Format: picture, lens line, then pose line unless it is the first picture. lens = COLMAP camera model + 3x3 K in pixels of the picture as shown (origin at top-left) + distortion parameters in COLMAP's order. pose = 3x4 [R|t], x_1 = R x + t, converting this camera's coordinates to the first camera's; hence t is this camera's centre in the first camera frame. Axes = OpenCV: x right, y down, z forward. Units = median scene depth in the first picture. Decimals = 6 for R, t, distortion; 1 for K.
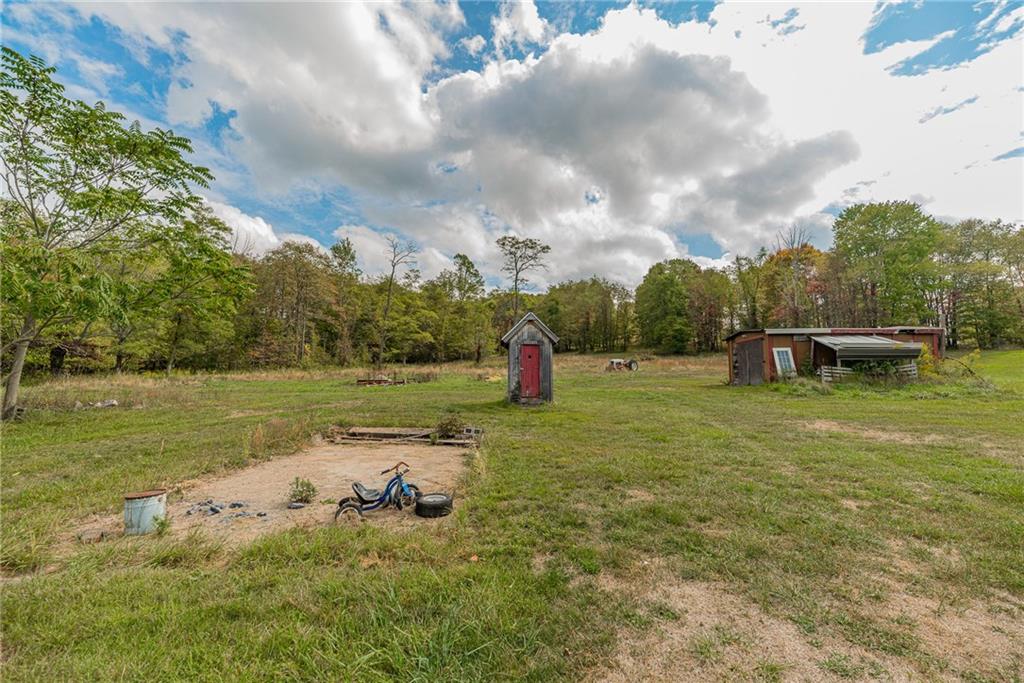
lens RADIAL K [[458.0, 0, 512.0], [0, 458.0, 341.5], [0, 0, 1]] dist [0.022524, 0.000051]
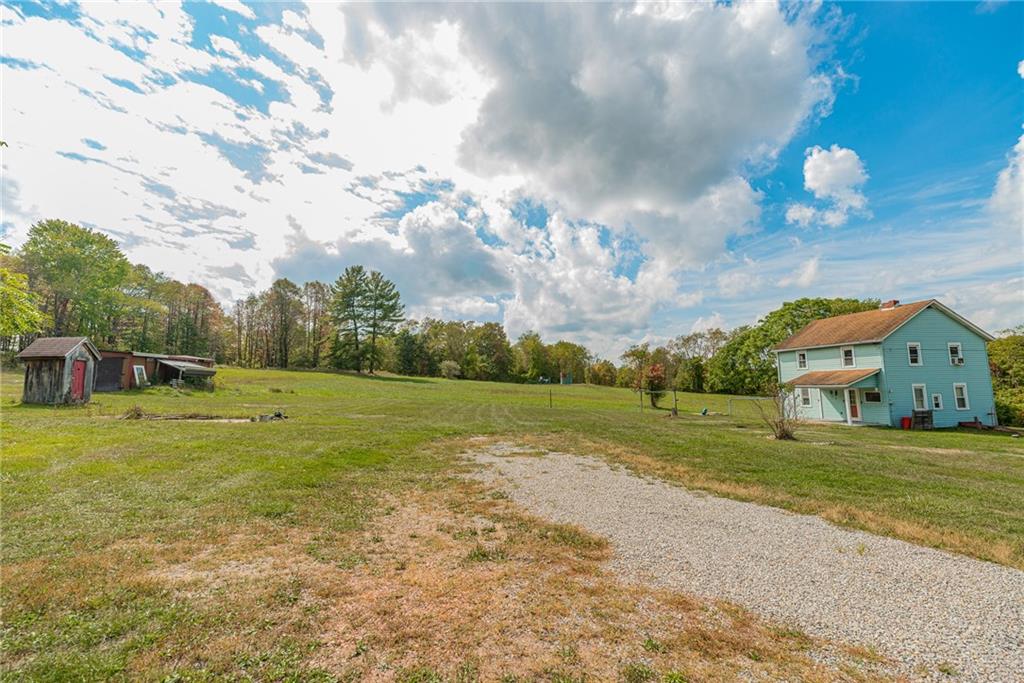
lens RADIAL K [[458.0, 0, 512.0], [0, 458.0, 341.5], [0, 0, 1]] dist [0.022524, 0.000051]
pose [[-0.000017, 0.111717, 0.993740, -0.950763], [-0.101865, 0.988571, -0.111137, -0.018388], [-0.994798, -0.101229, 0.011363, -0.226373]]
